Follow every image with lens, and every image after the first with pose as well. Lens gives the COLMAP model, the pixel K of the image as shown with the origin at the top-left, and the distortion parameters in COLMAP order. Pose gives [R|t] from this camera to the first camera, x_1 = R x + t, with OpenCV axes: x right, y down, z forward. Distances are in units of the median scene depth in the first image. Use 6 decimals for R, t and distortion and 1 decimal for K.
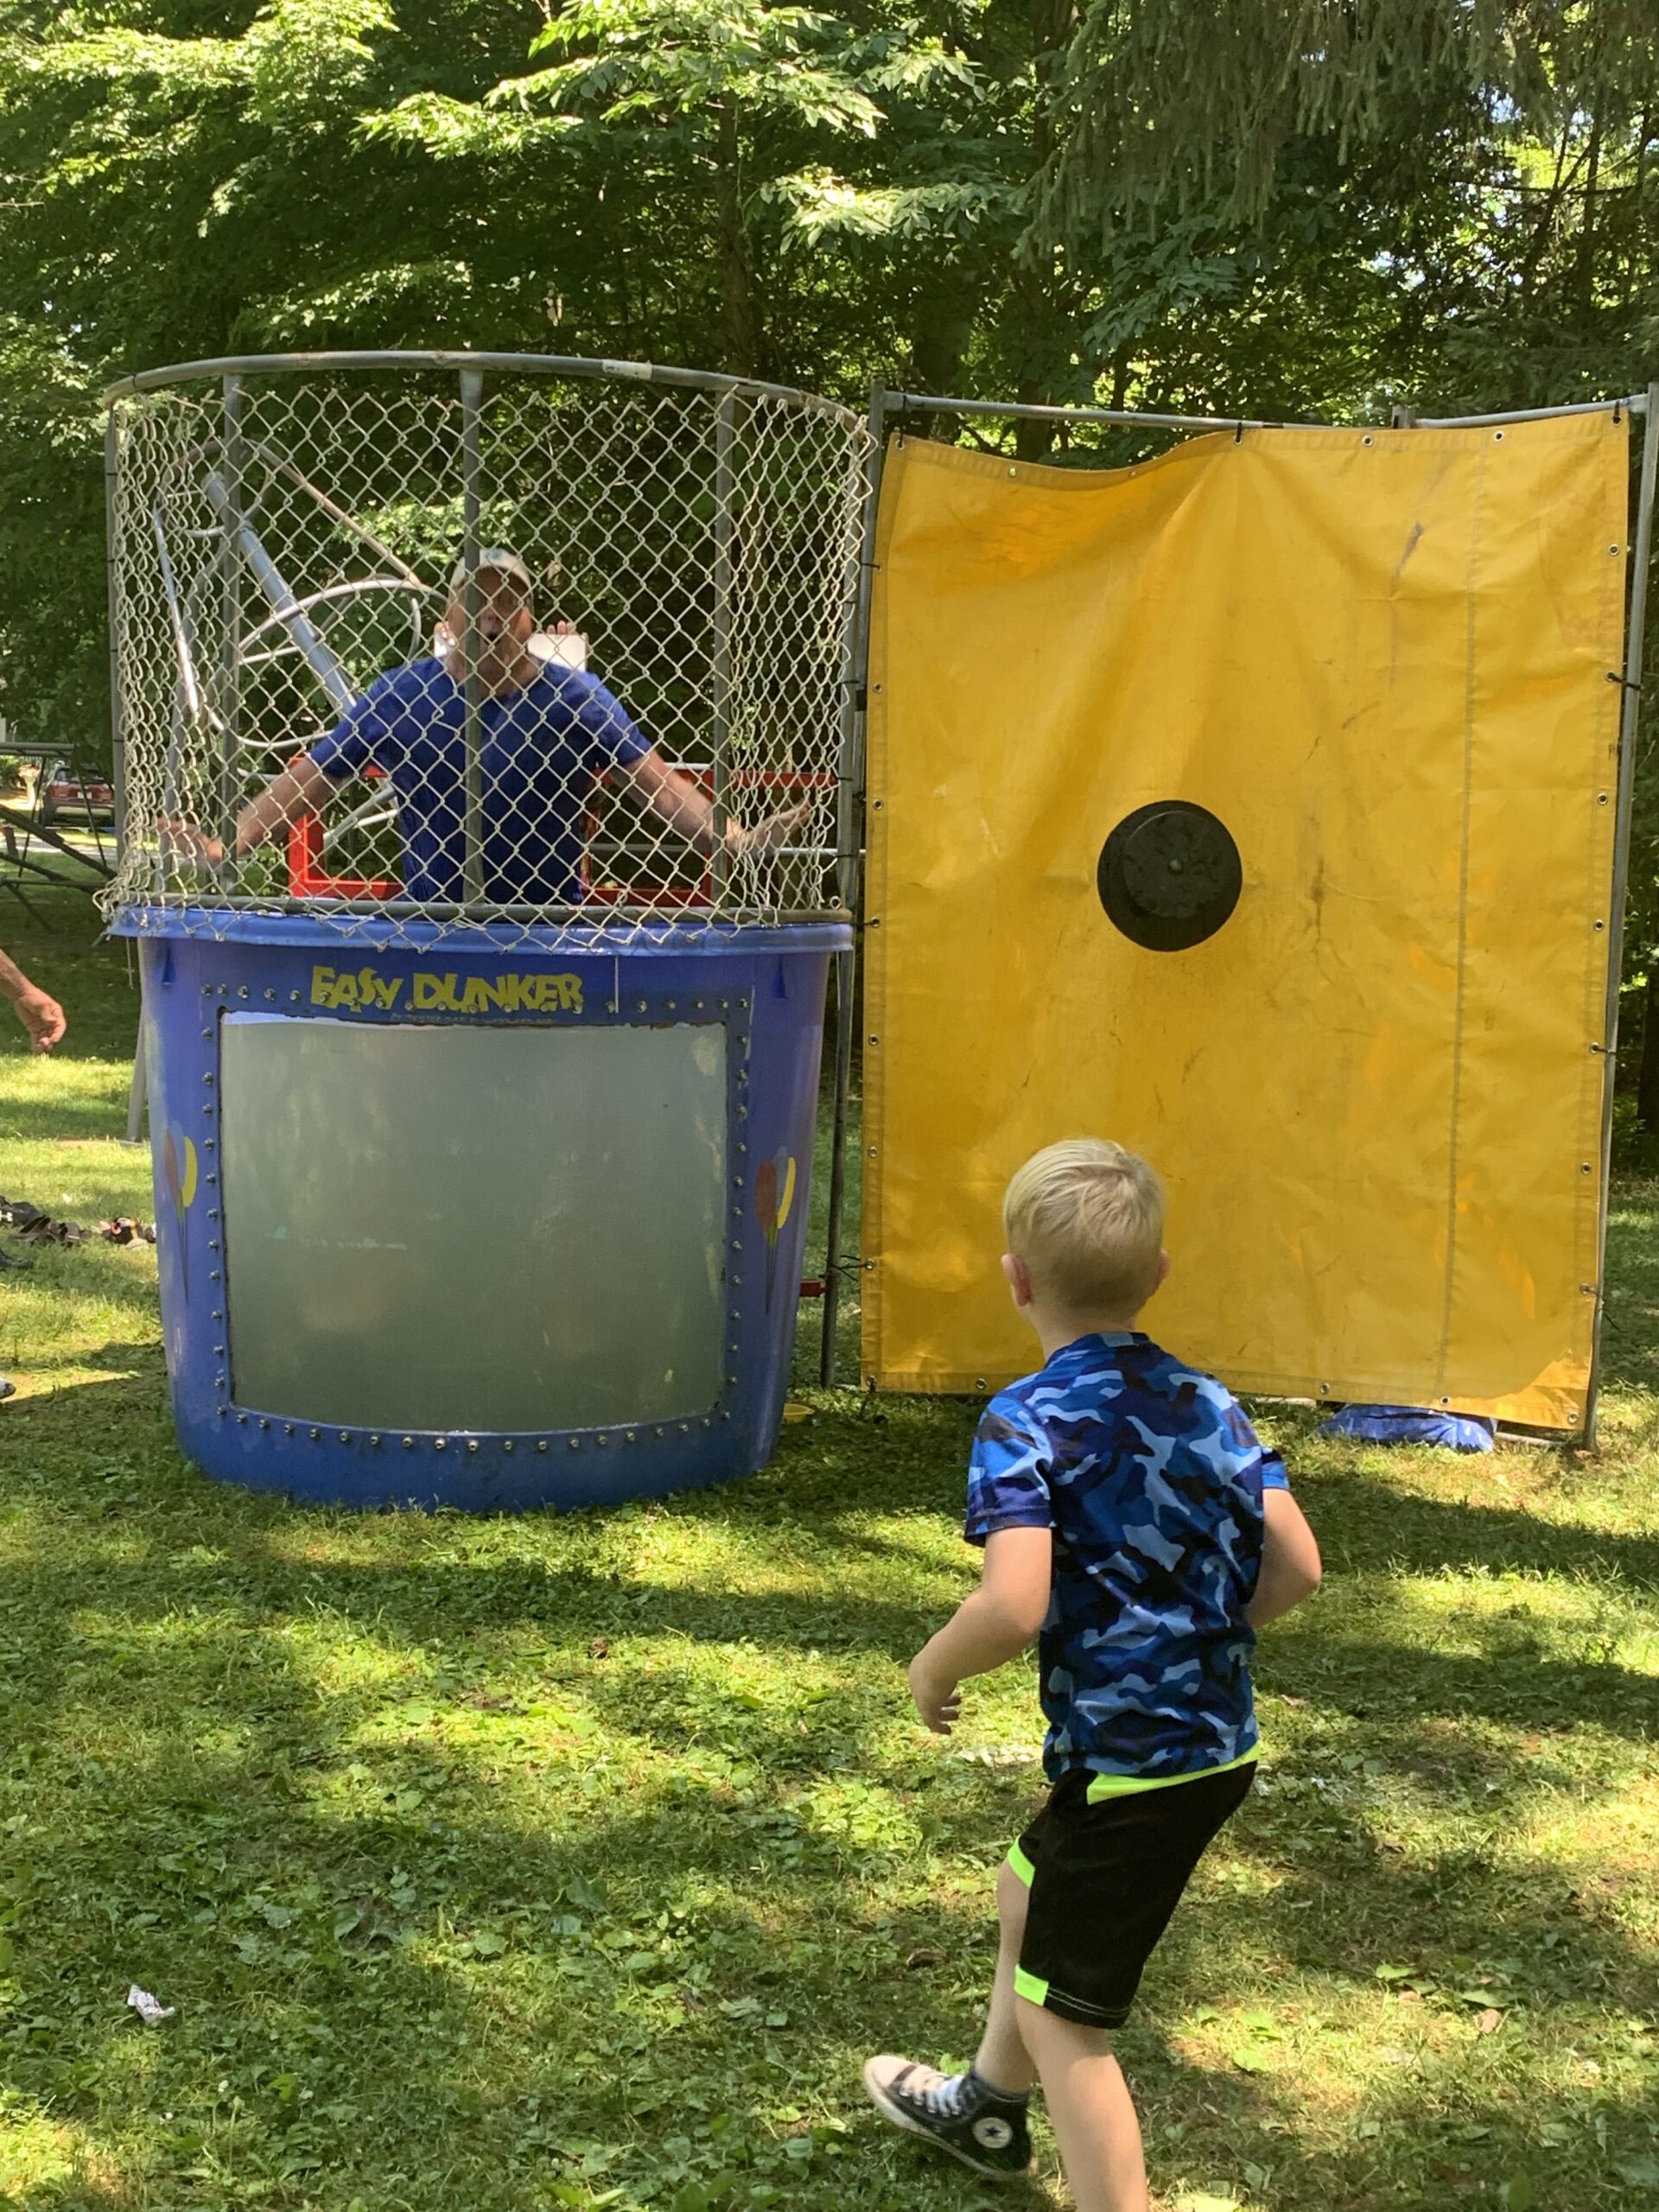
lens RADIAL K [[2951.2, 0, 825.5], [0, 2951.2, 1107.7], [0, 0, 1]] dist [0.149259, 0.000000]
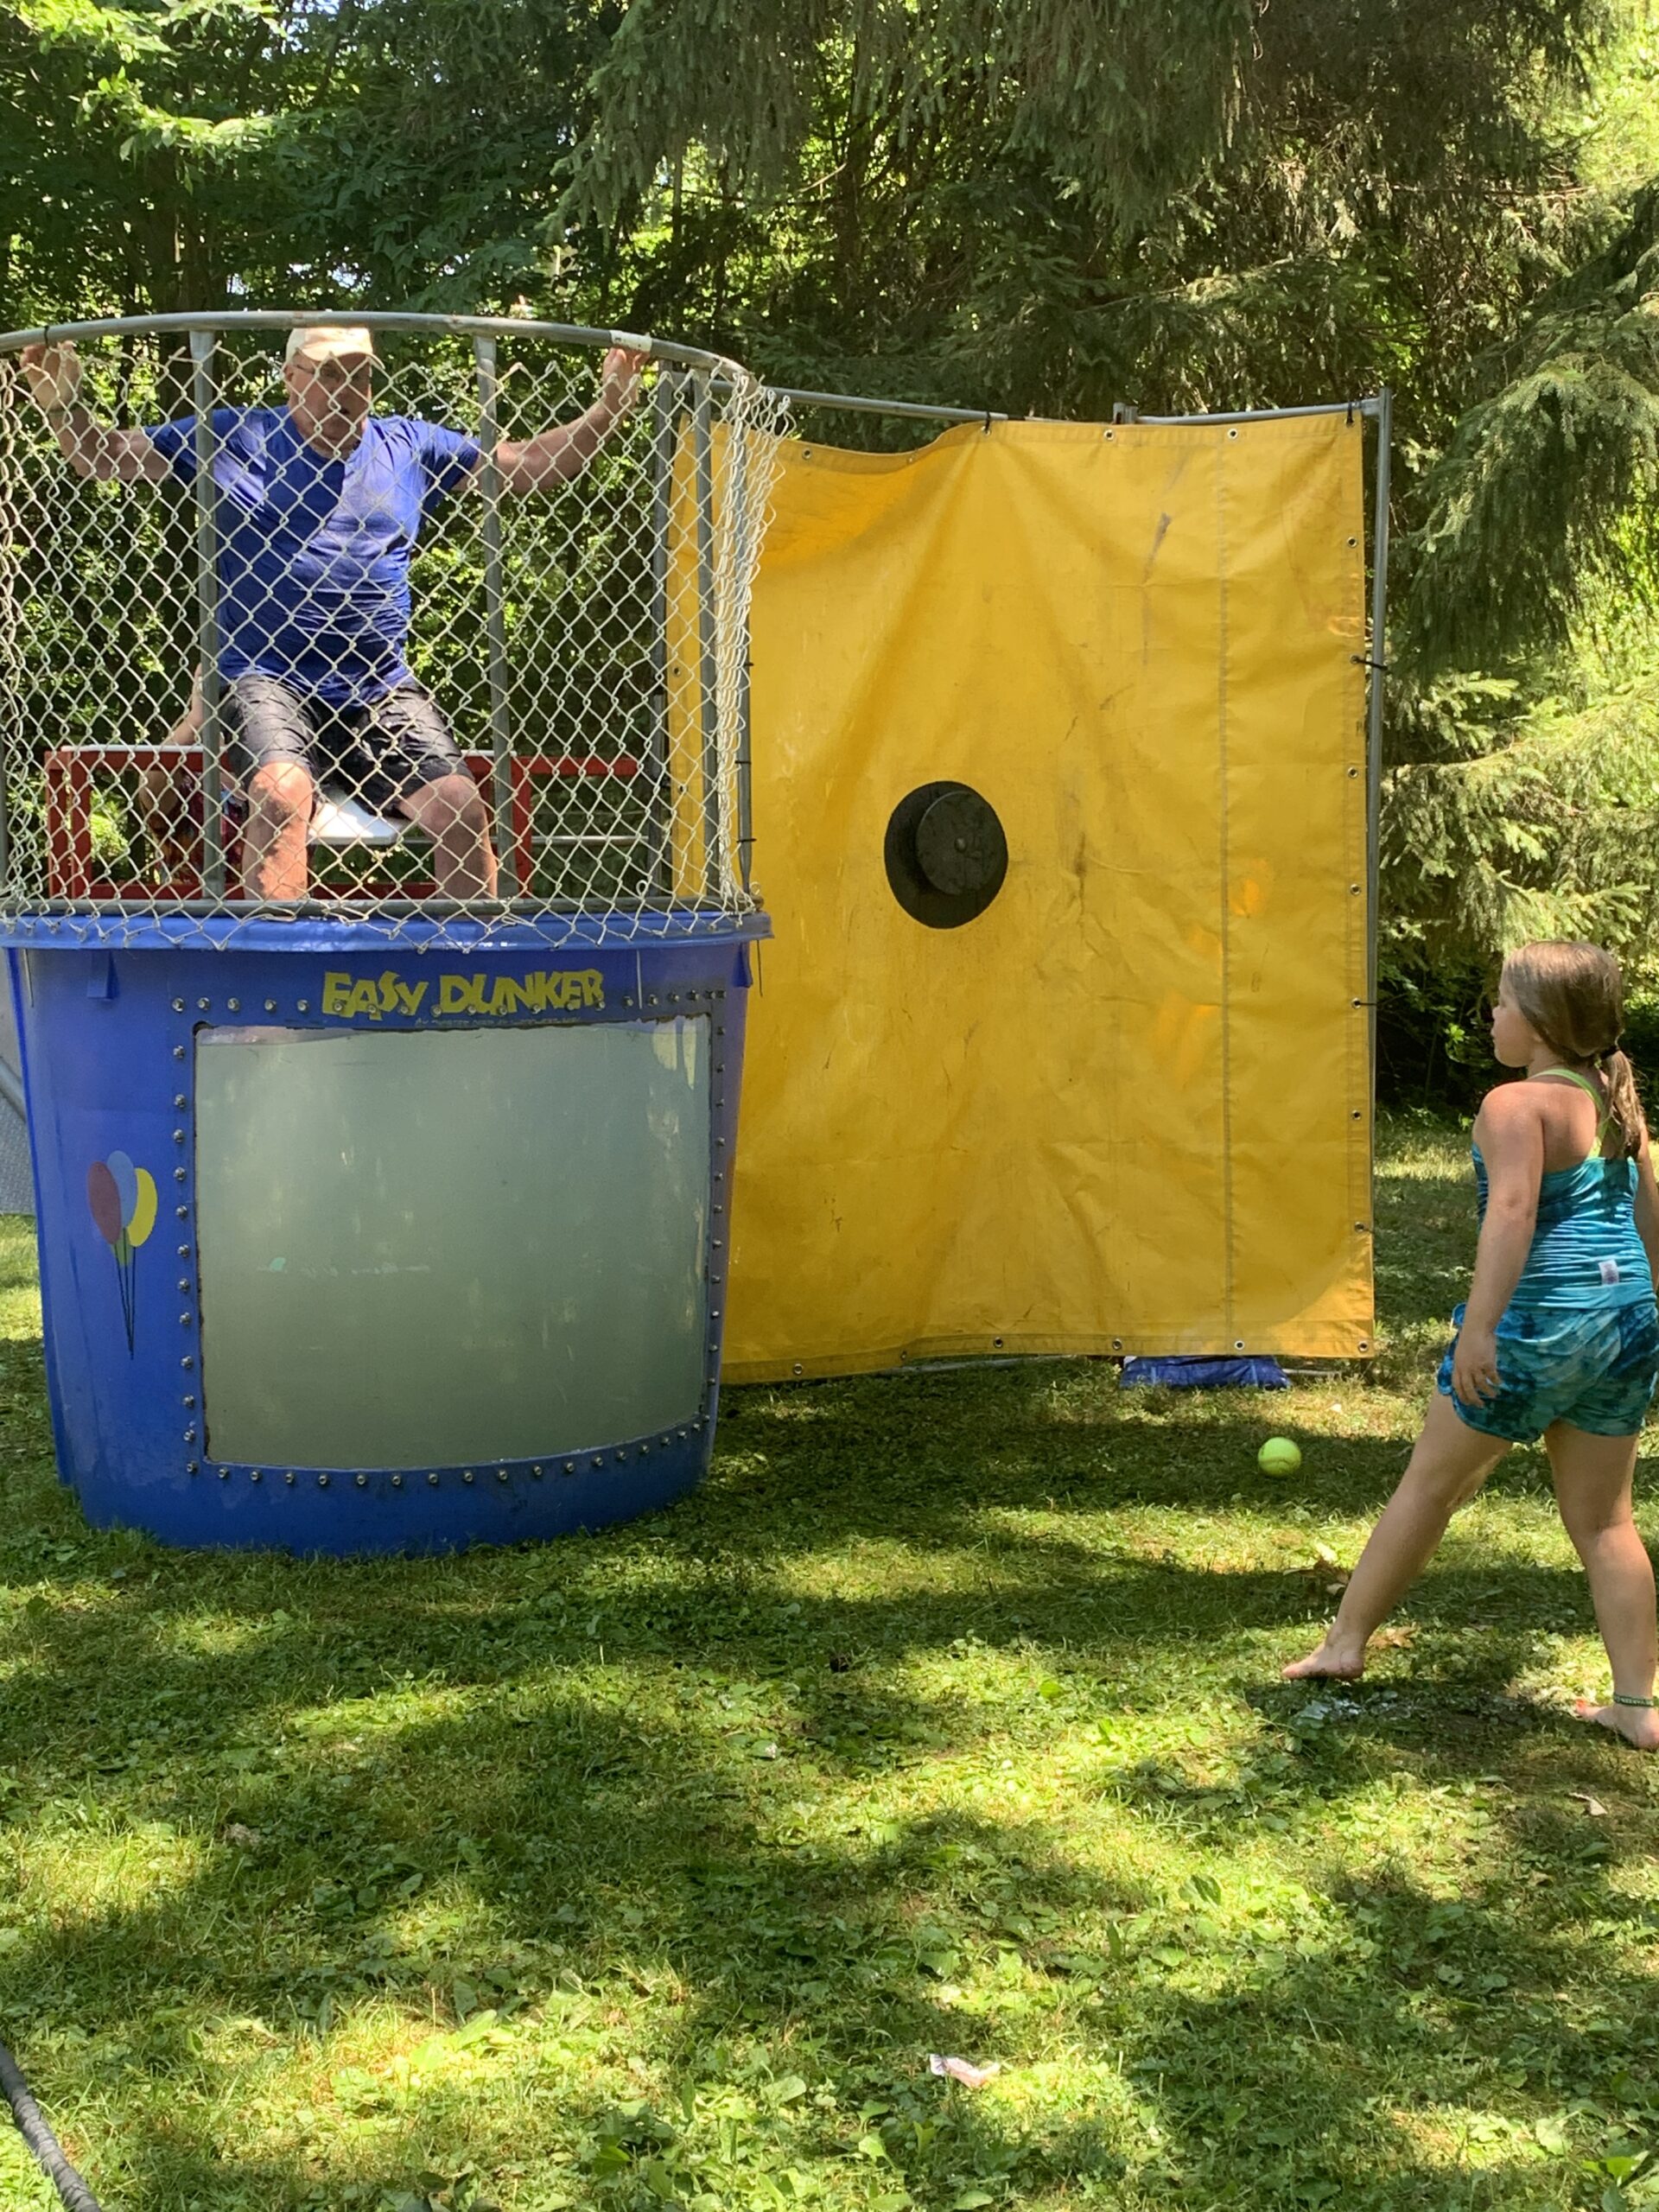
lens RADIAL K [[2951.2, 0, 817.1], [0, 2951.2, 1059.1], [0, 0, 1]] dist [0.149259, 0.000000]
pose [[0.933414, -0.052809, 0.354894, -0.333479], [0.057547, 0.998339, -0.002802, -0.008815], [-0.354157, 0.023039, 0.934902, 0.076138]]
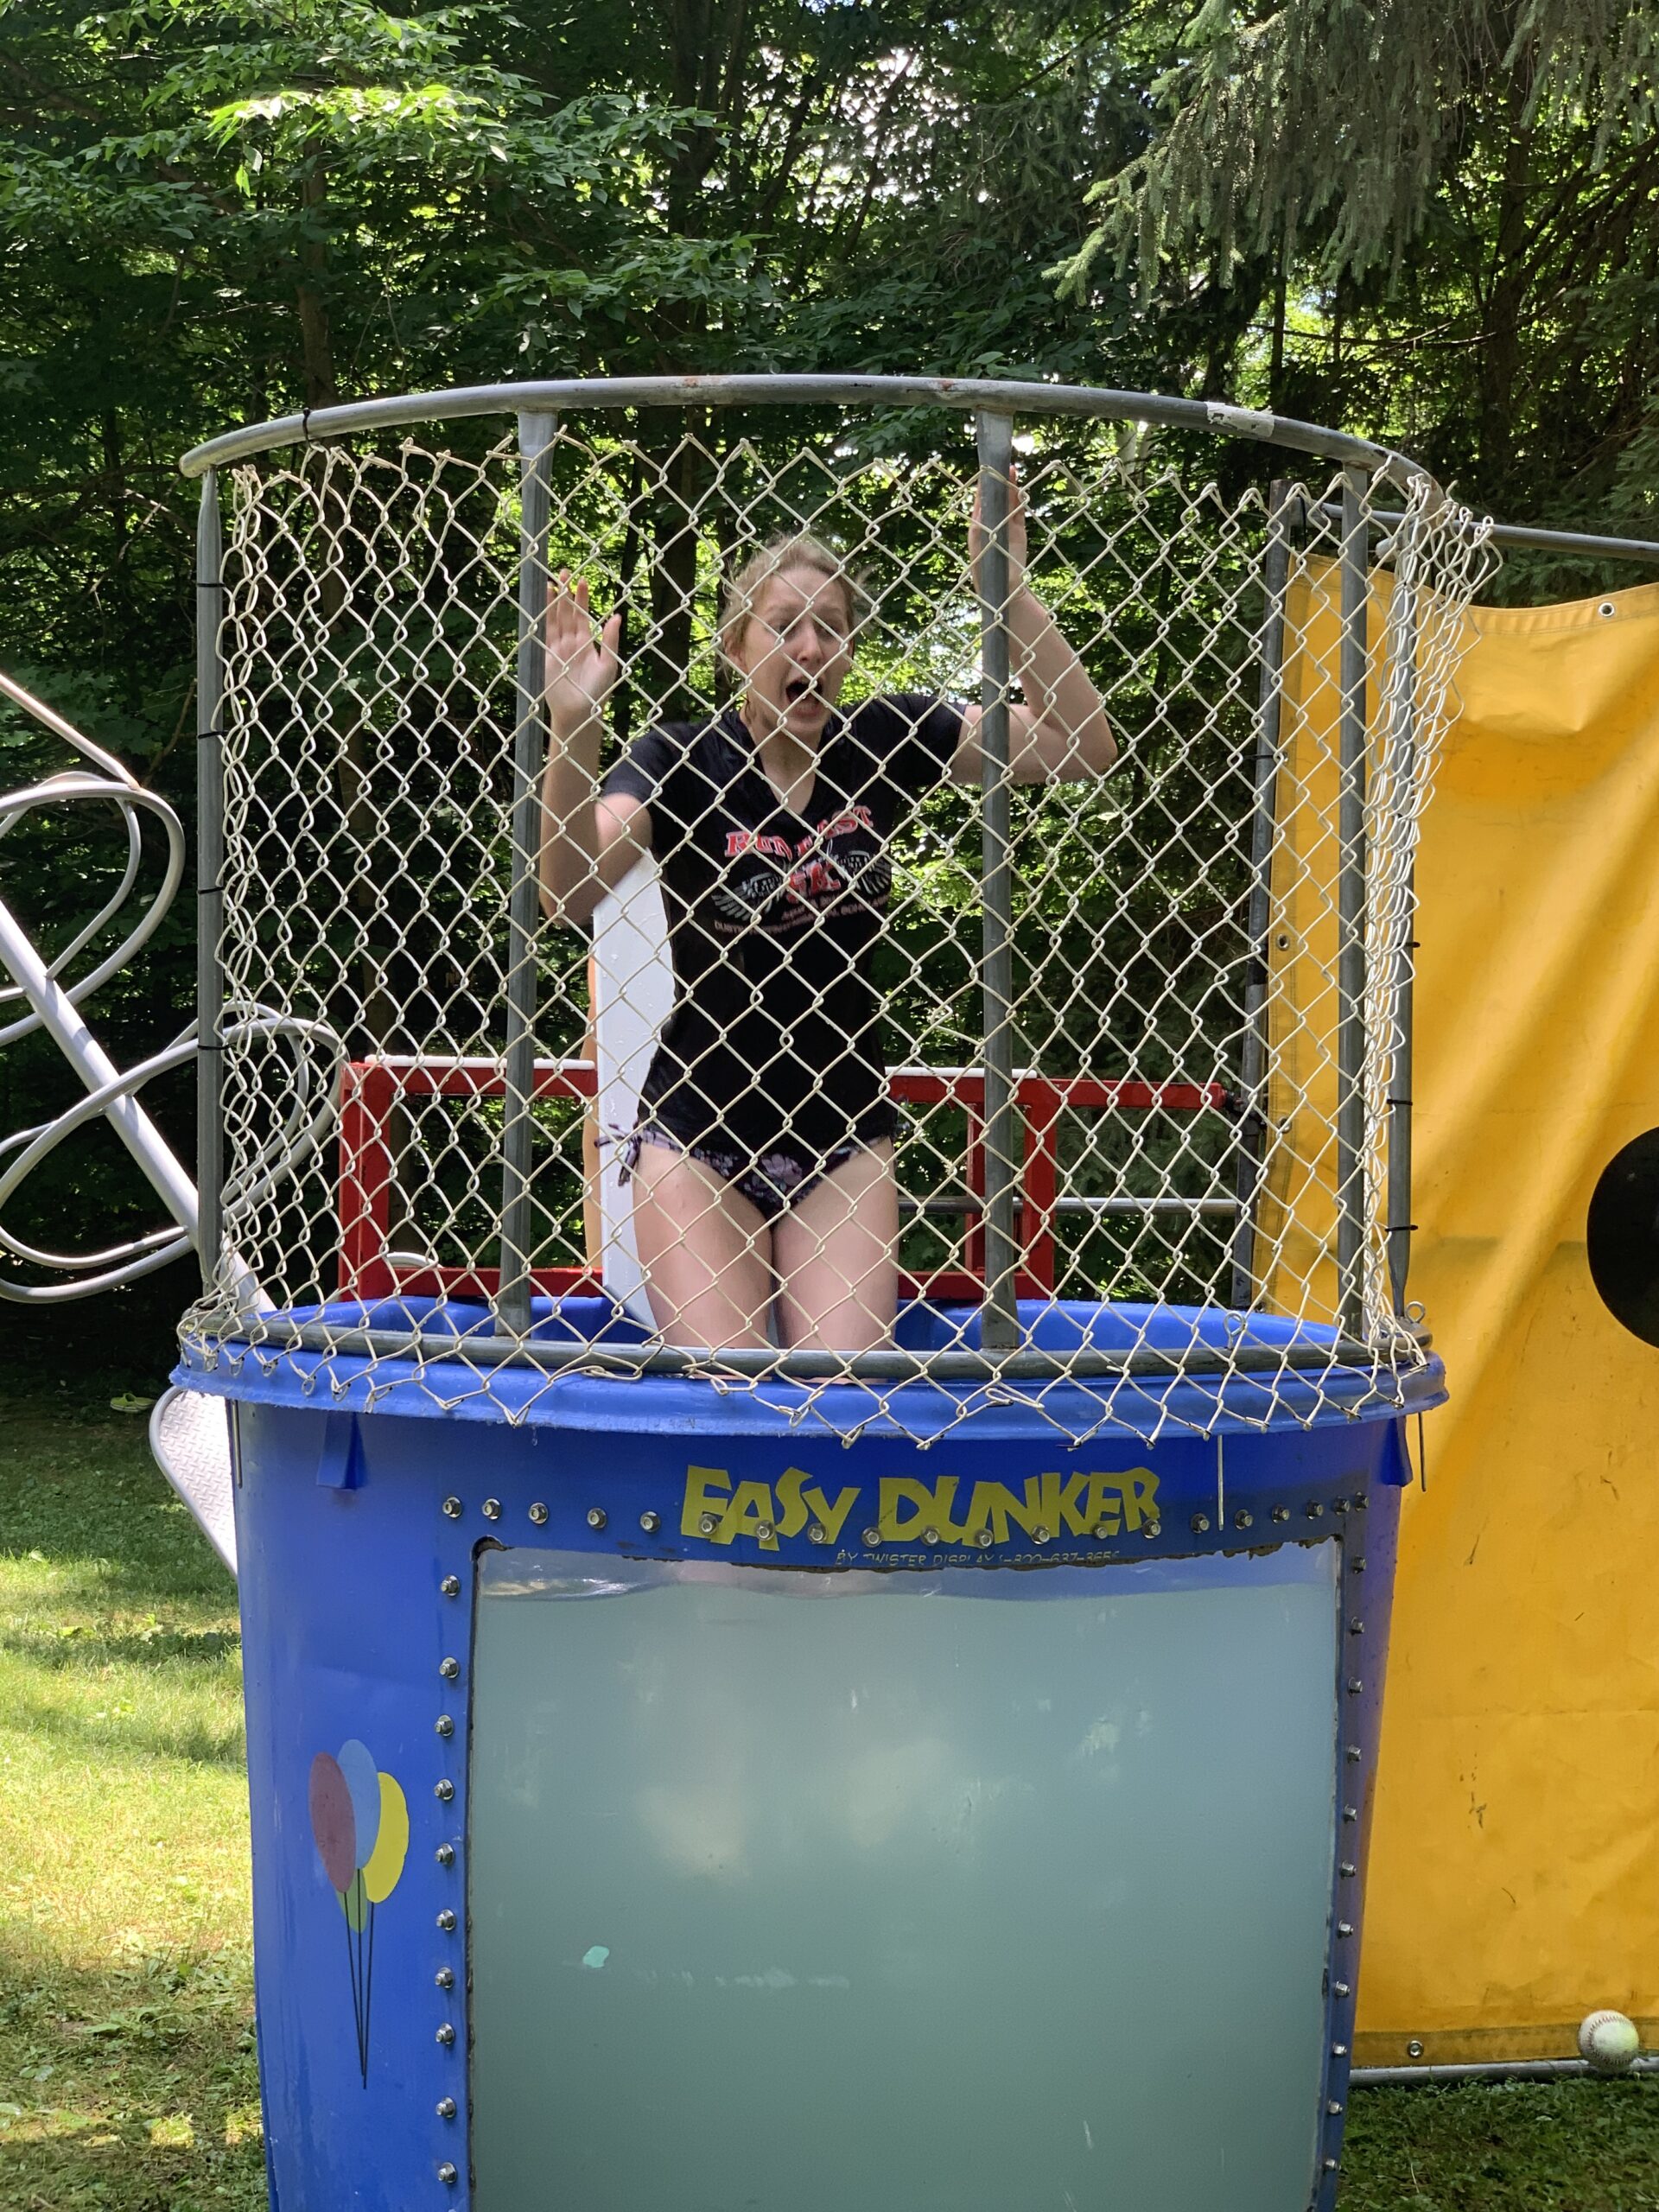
lens RADIAL K [[3334.5, 0, 867.8], [0, 3334.5, 1068.0], [0, 0, 1]] dist [0.038073, 0.000000]
pose [[0.979695, -0.001013, 0.200490, -0.244577], [0.019745, 0.995613, -0.091457, -0.059449], [-0.199518, 0.093558, 0.975418, 0.360574]]
